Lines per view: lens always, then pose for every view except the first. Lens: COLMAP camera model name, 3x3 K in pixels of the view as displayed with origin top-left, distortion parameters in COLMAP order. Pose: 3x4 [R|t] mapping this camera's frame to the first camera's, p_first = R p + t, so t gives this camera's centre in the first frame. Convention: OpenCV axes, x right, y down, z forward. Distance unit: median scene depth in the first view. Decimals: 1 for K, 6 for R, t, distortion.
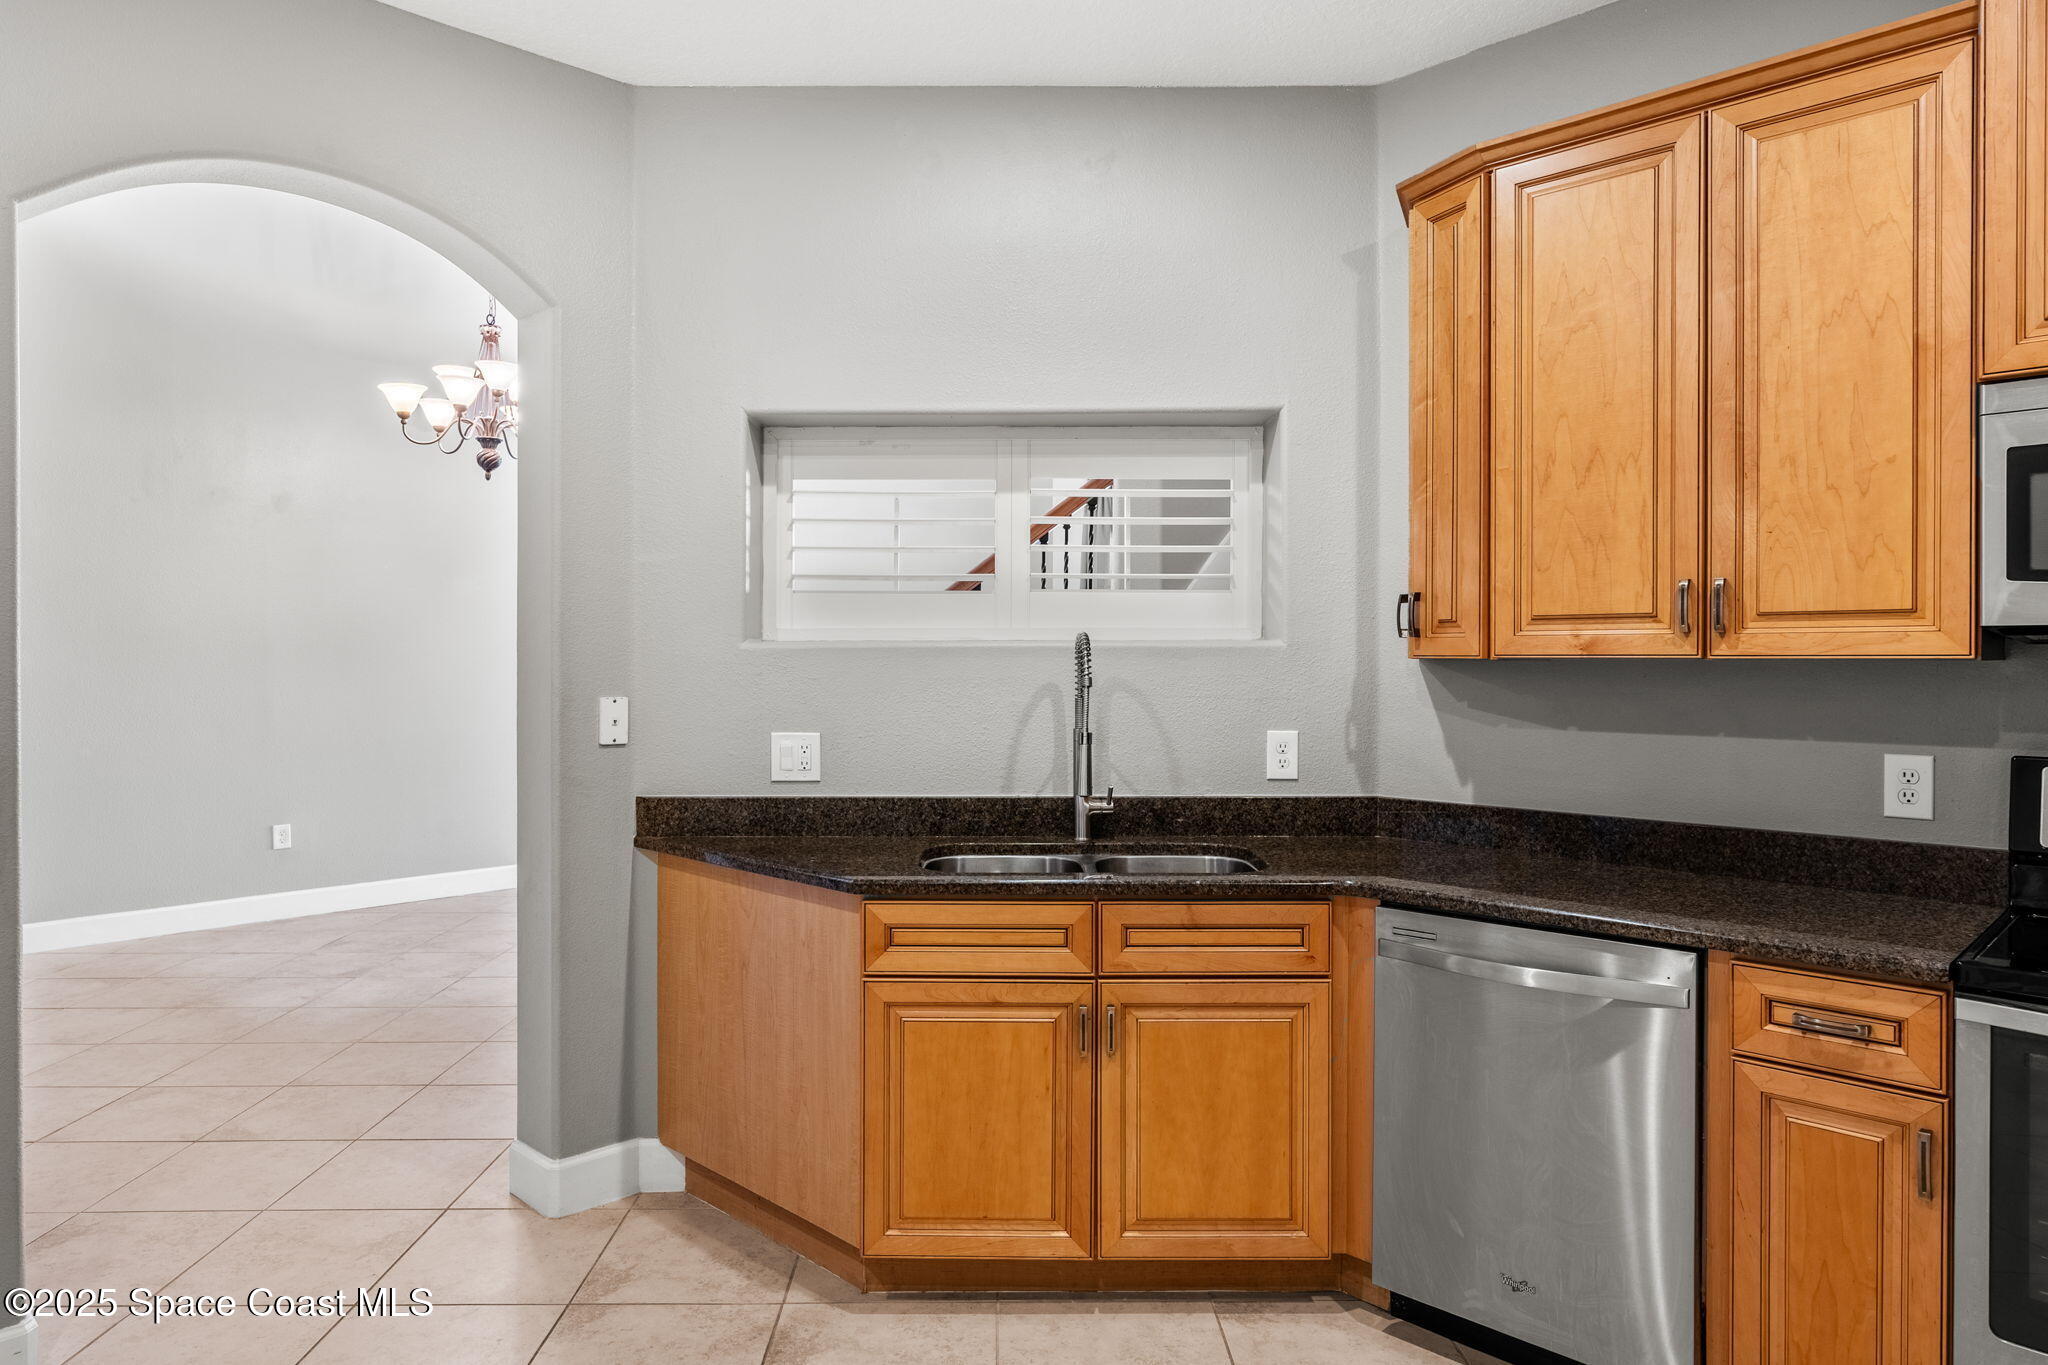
lens RADIAL K [[1273.8, 0, 1023.0], [0, 1273.8, 675.0], [0, 0, 1]] dist [-0.001699, -0.000216]
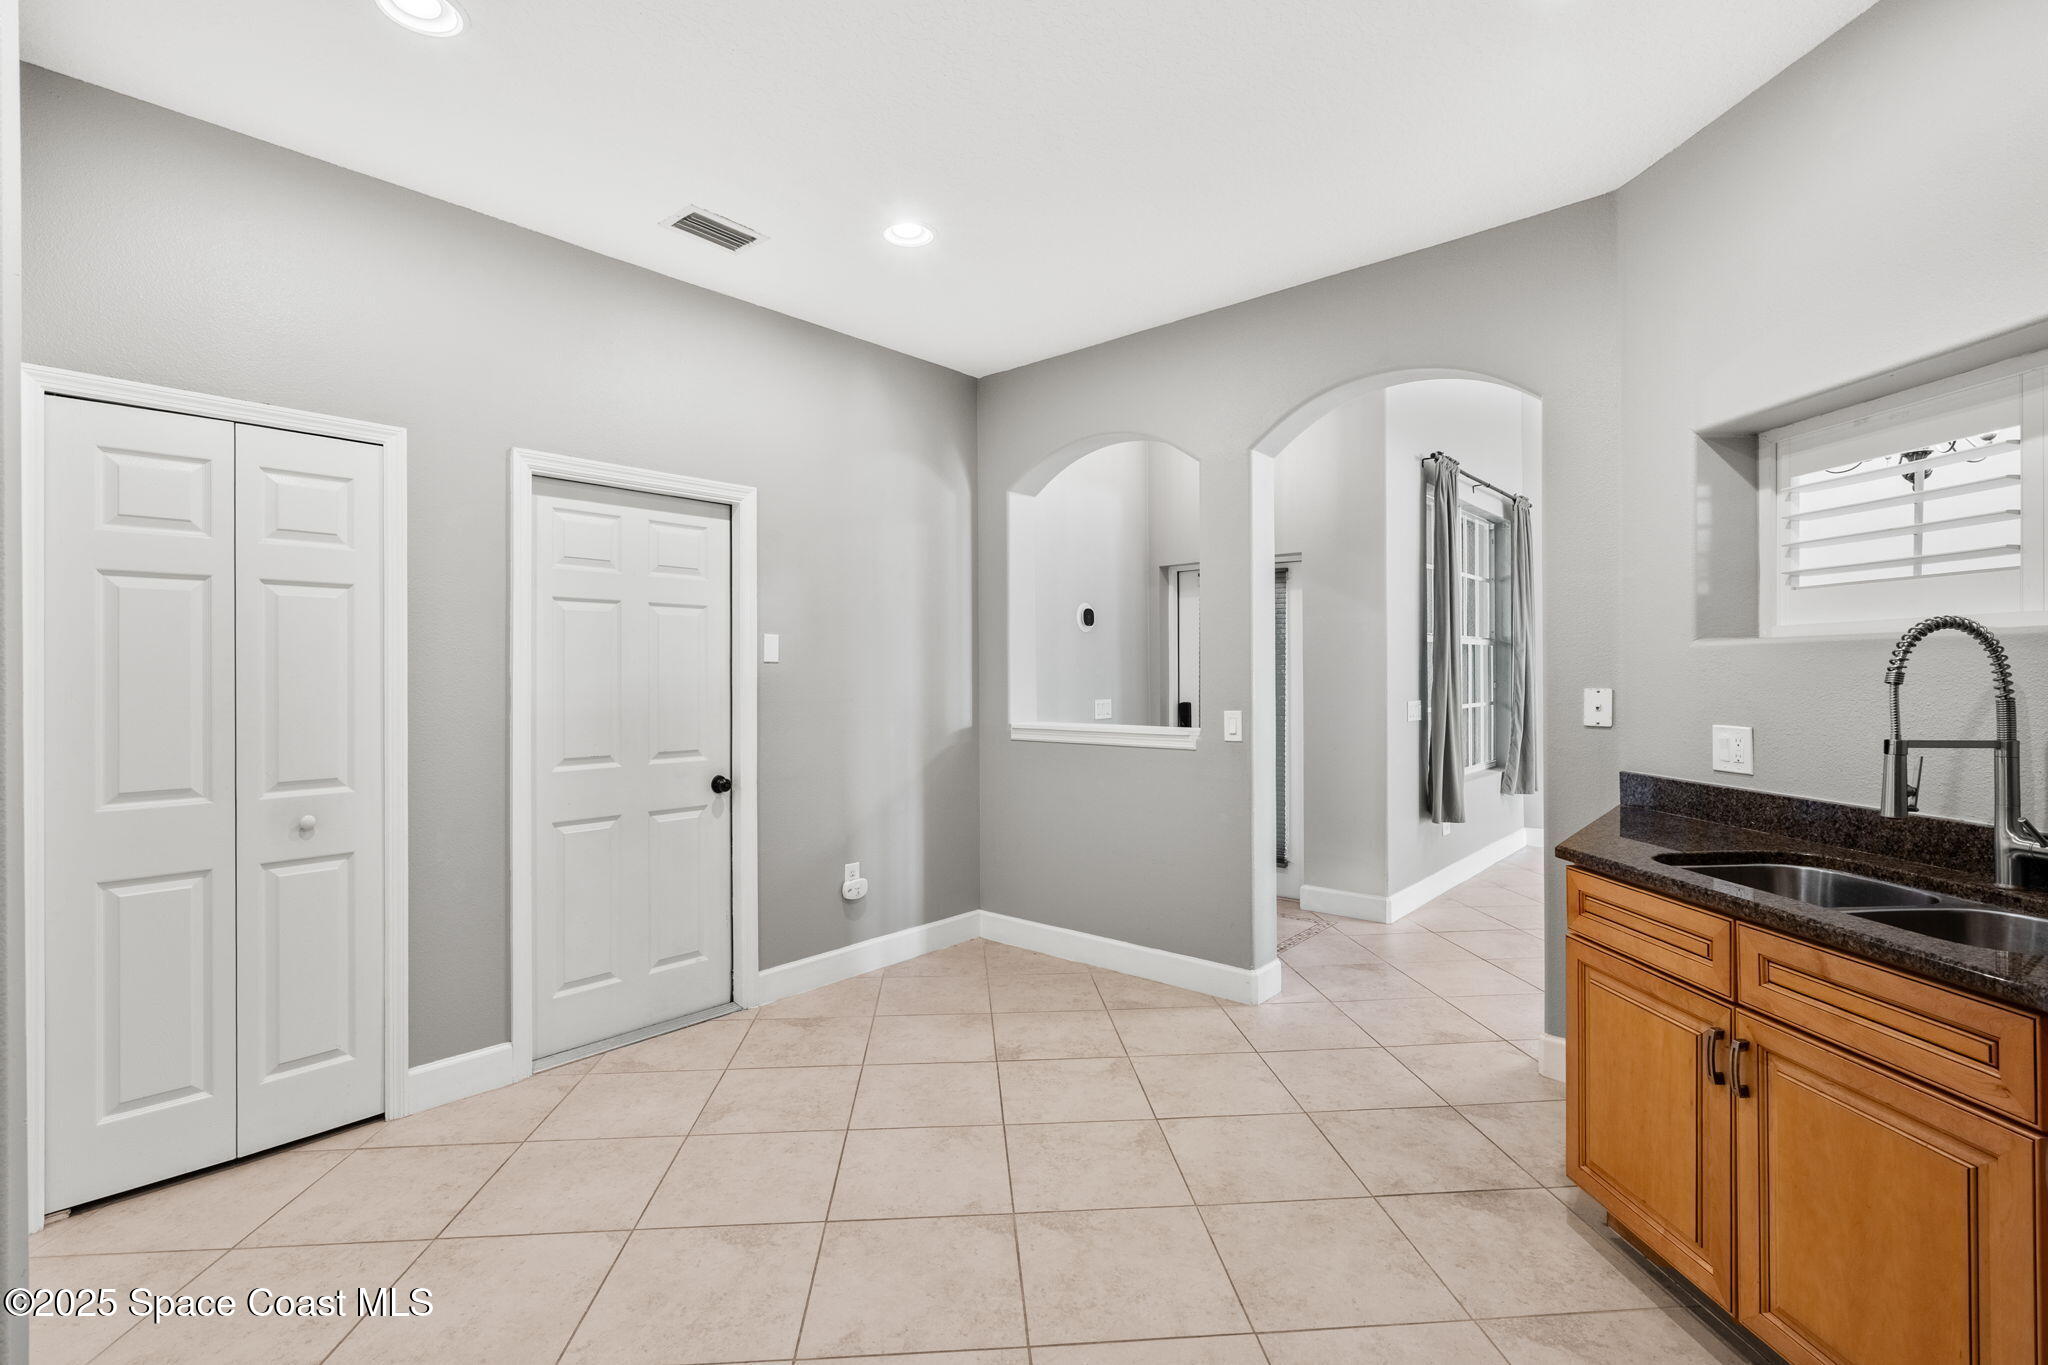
lens RADIAL K [[932.2, 0, 1008.9], [0, 932.2, 677.6], [0, 0, 1]] dist [0.001285, -0.000921]
pose [[0.049243, 0.004058, -0.998779, 0.638287], [-0.005969, 0.999975, 0.003768, 0.007185], [0.998769, 0.005776, 0.049266, 0.421732]]
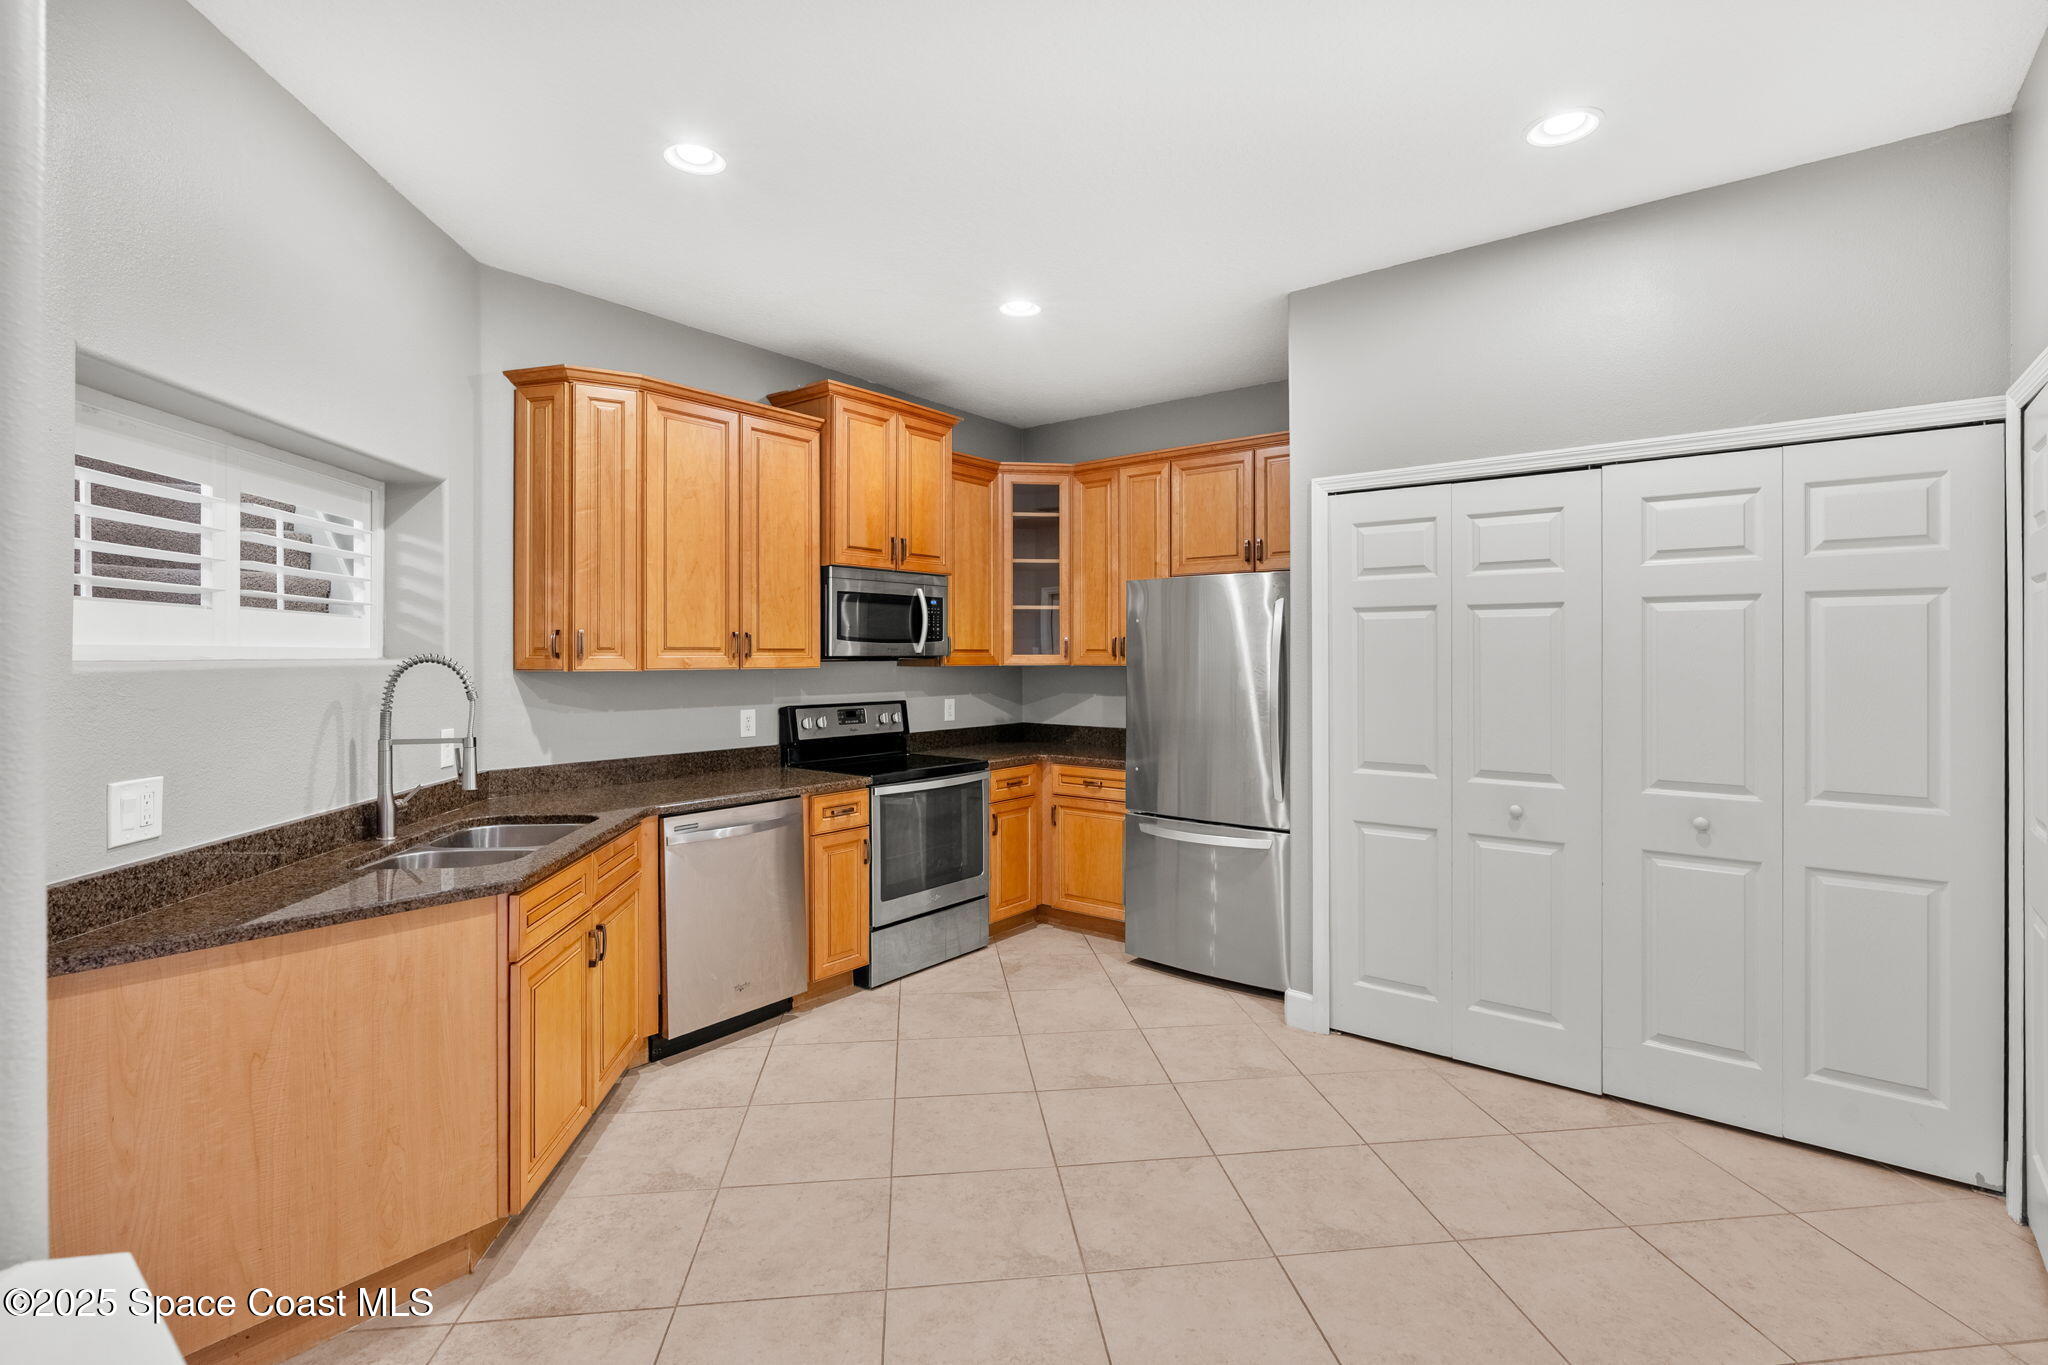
lens RADIAL K [[932.2, 0, 1027.9], [0, 932.2, 651.0], [0, 0, 1]] dist [0.001285, -0.000921]
pose [[-0.108721, 0.004536, 0.994062, -0.924488], [0.013827, 0.999900, -0.003051, -0.027857], [-0.993976, 0.013413, -0.108772, 0.591845]]
